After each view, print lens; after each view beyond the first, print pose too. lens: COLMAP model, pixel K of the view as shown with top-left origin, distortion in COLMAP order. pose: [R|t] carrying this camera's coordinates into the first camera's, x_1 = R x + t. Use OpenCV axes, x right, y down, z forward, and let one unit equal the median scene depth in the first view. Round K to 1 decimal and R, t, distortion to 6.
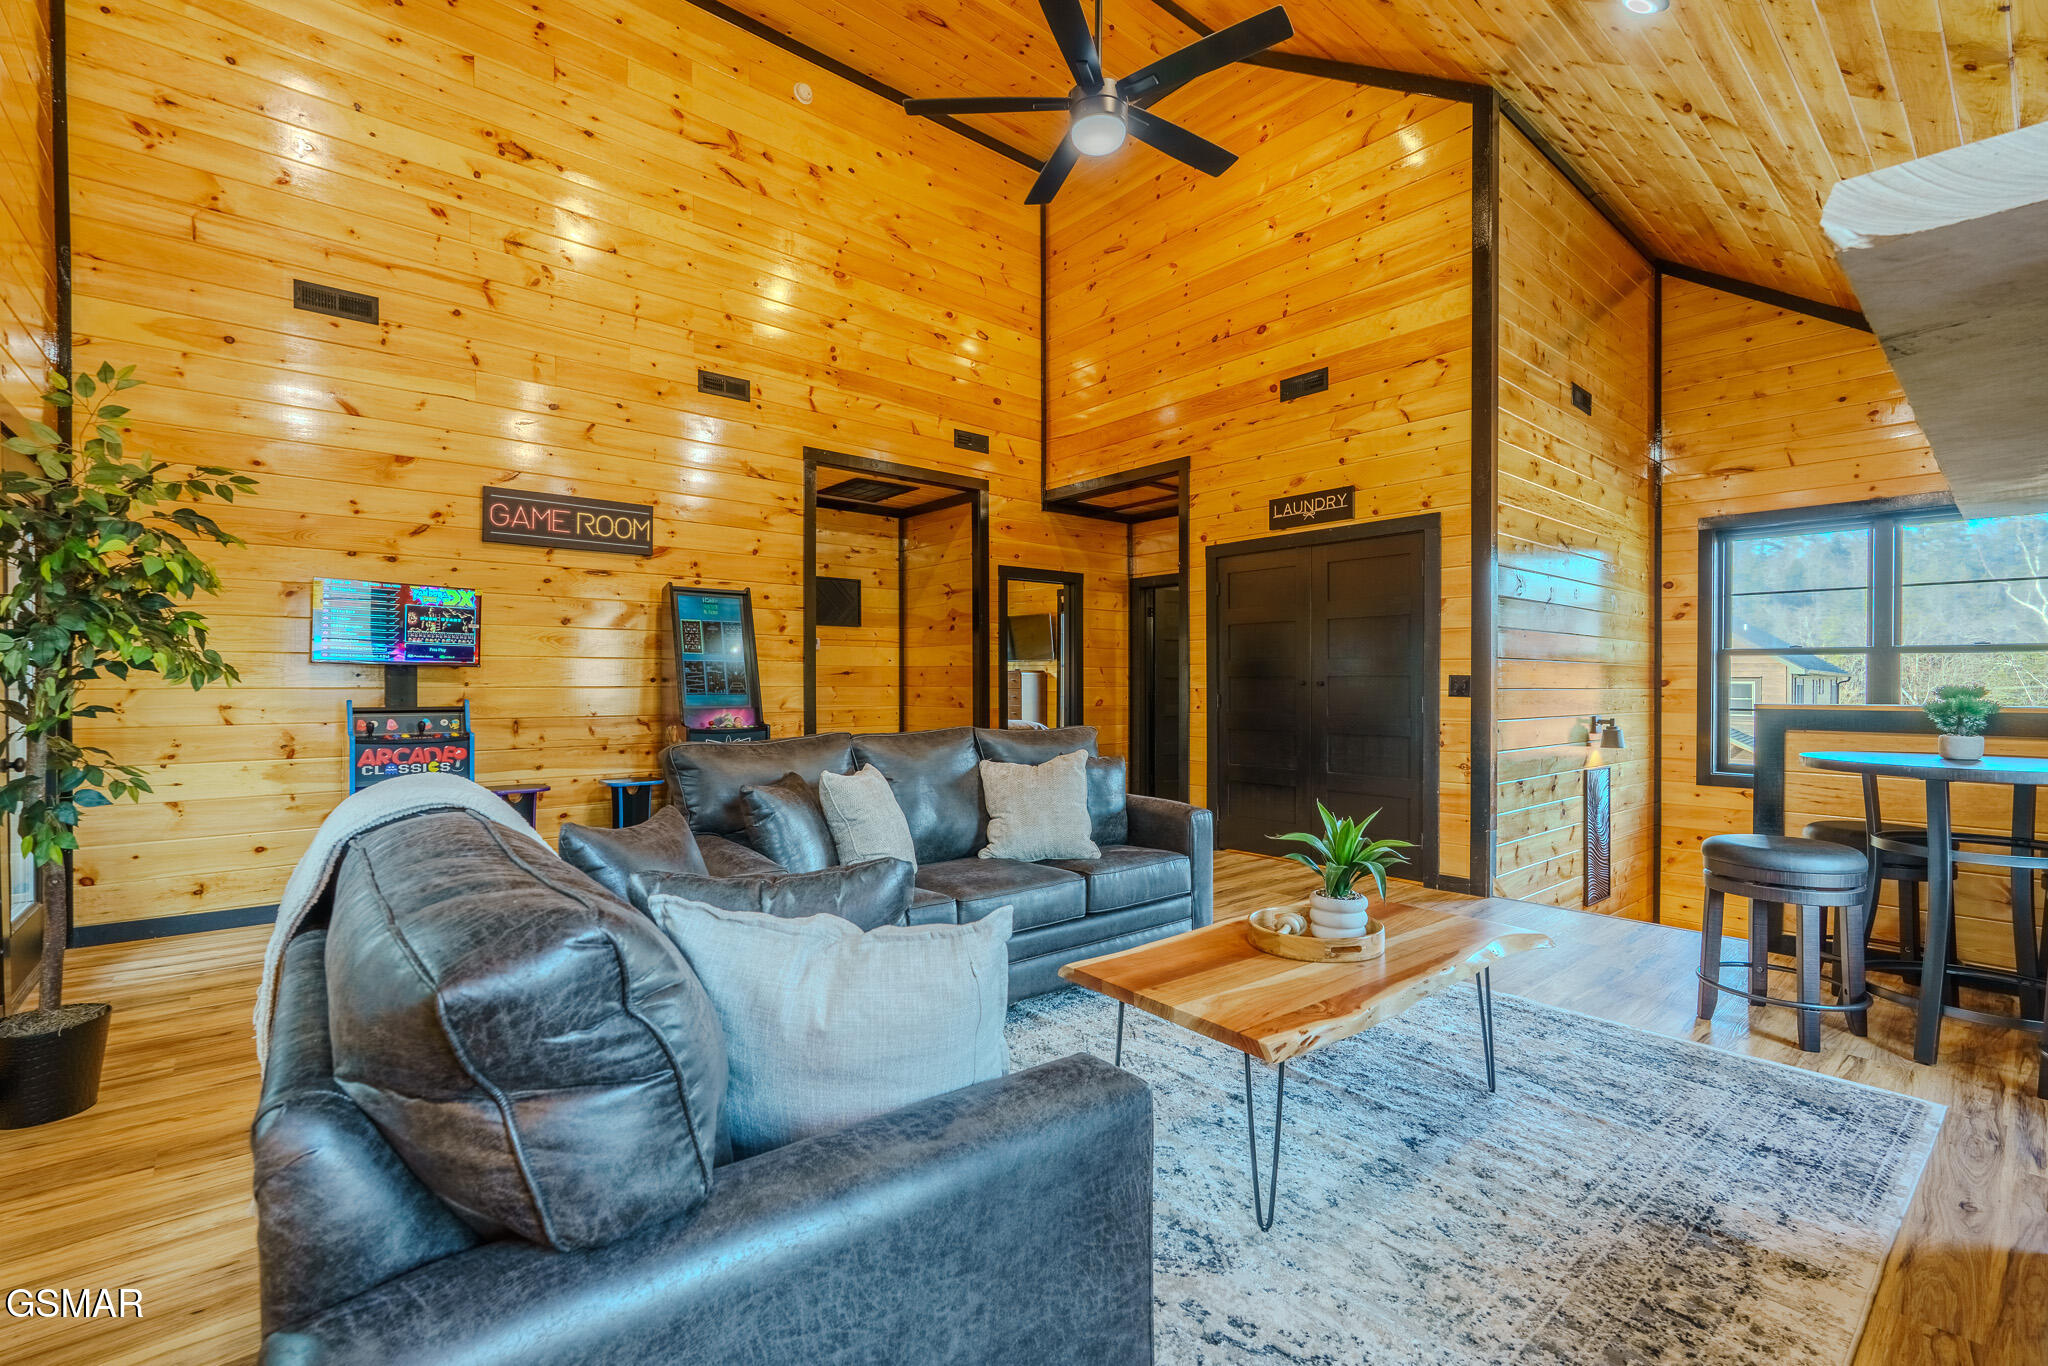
lens RADIAL K [[850.1, 0, 1078.4], [0, 850.1, 692.2], [0, 0, 1]] dist [-0.002644, -0.000210]
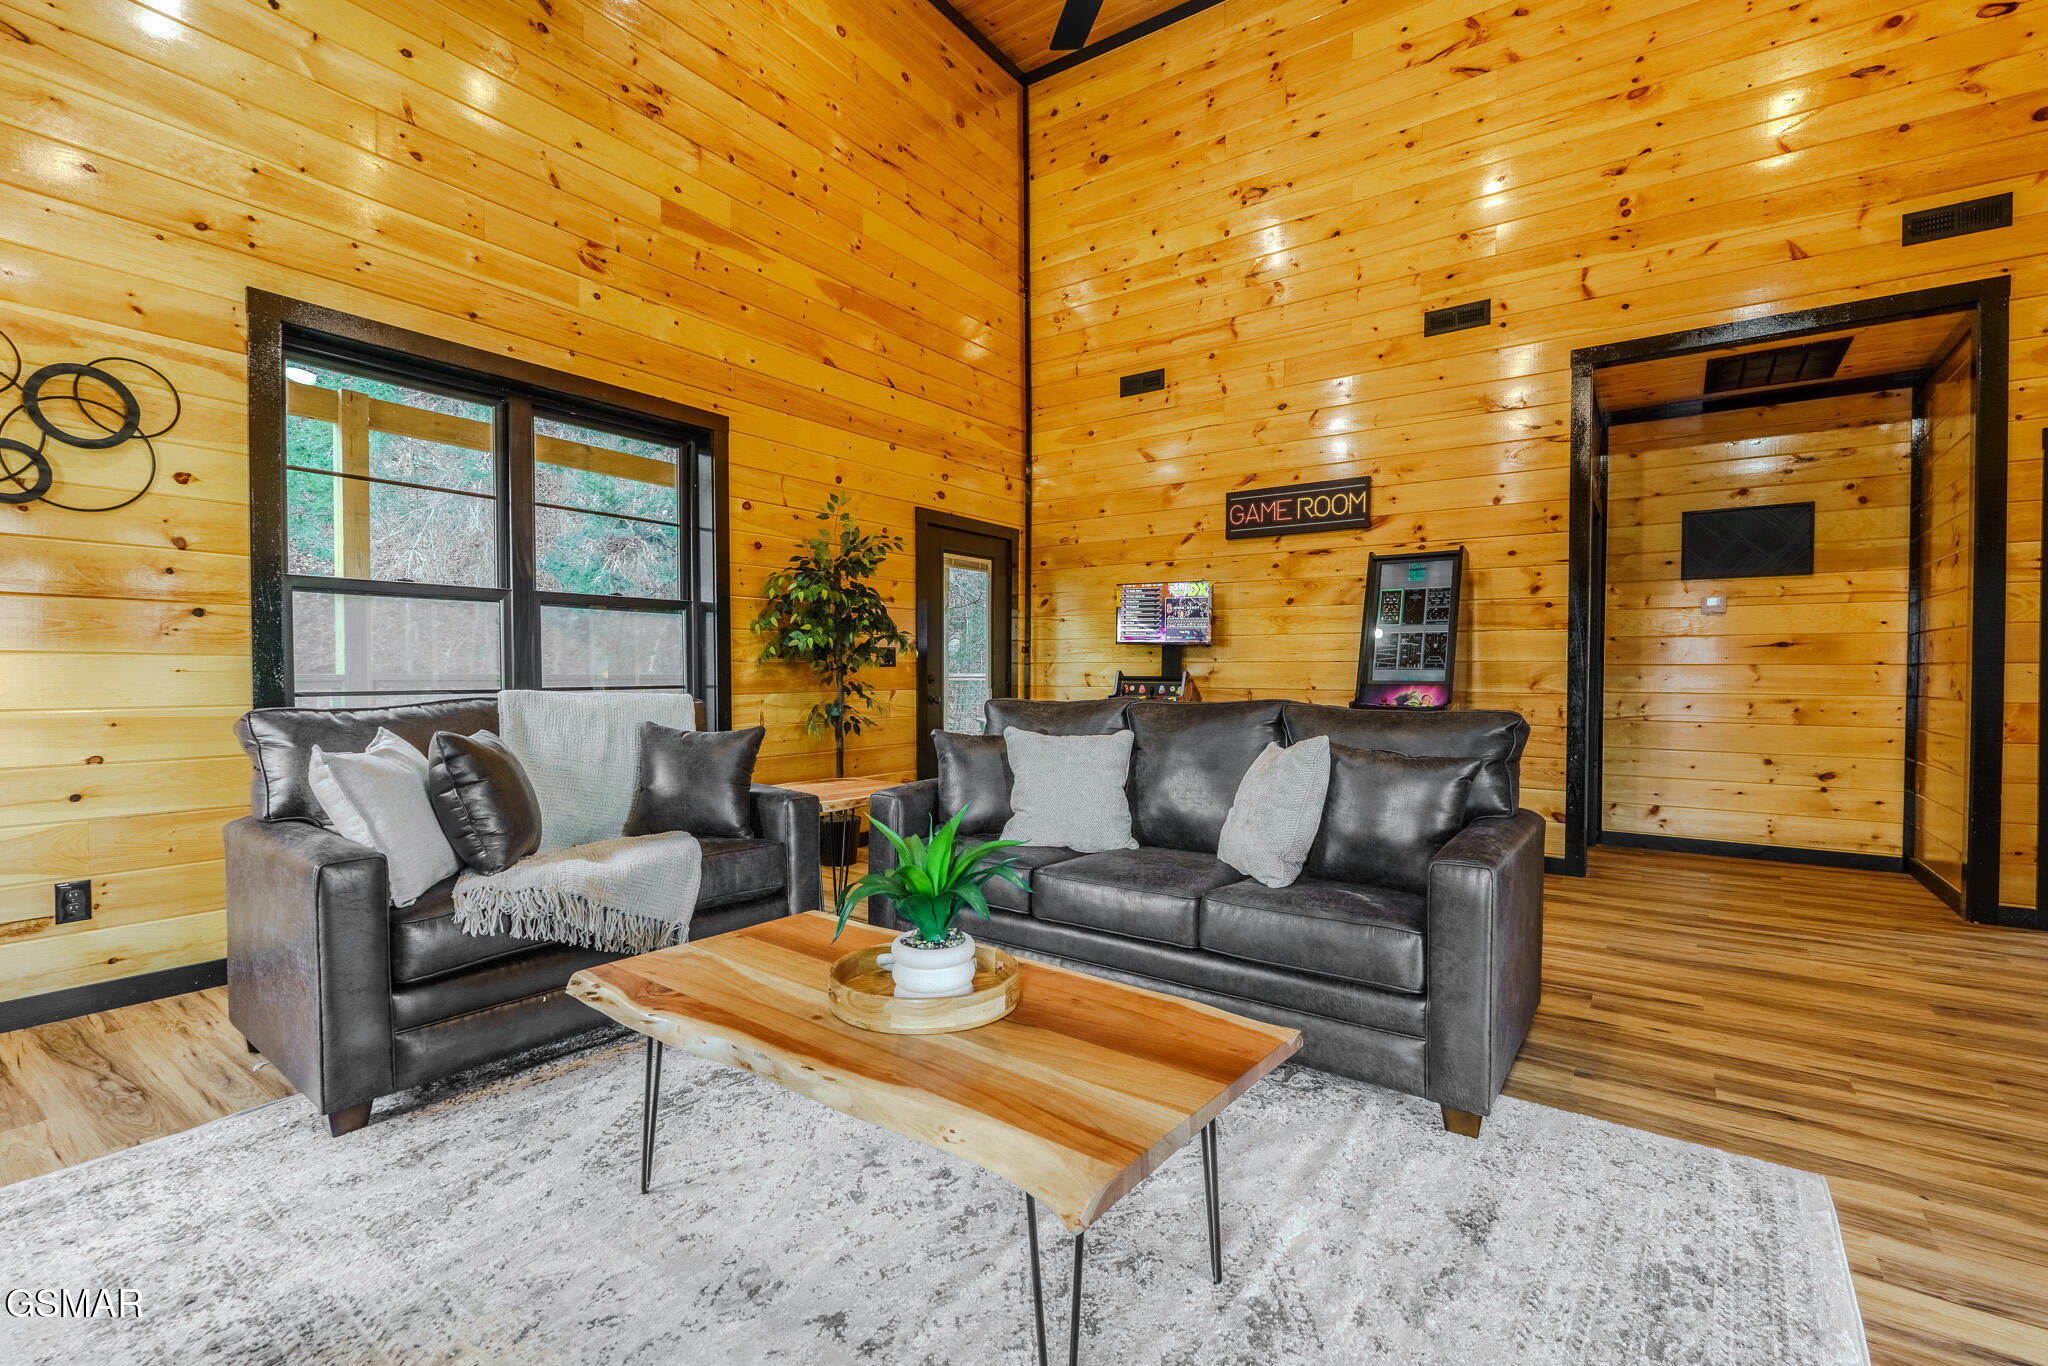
lens RADIAL K [[910.7, 0, 1024.0], [0, 910.7, 683.0], [0, 0, 1]] dist [0.000030, -0.000200]
pose [[0.240960, 0.015301, -0.970414, 0.450845], [-0.012956, 0.999837, 0.012548, 0.010810], [0.970449, 0.009549, 0.241119, 0.395414]]
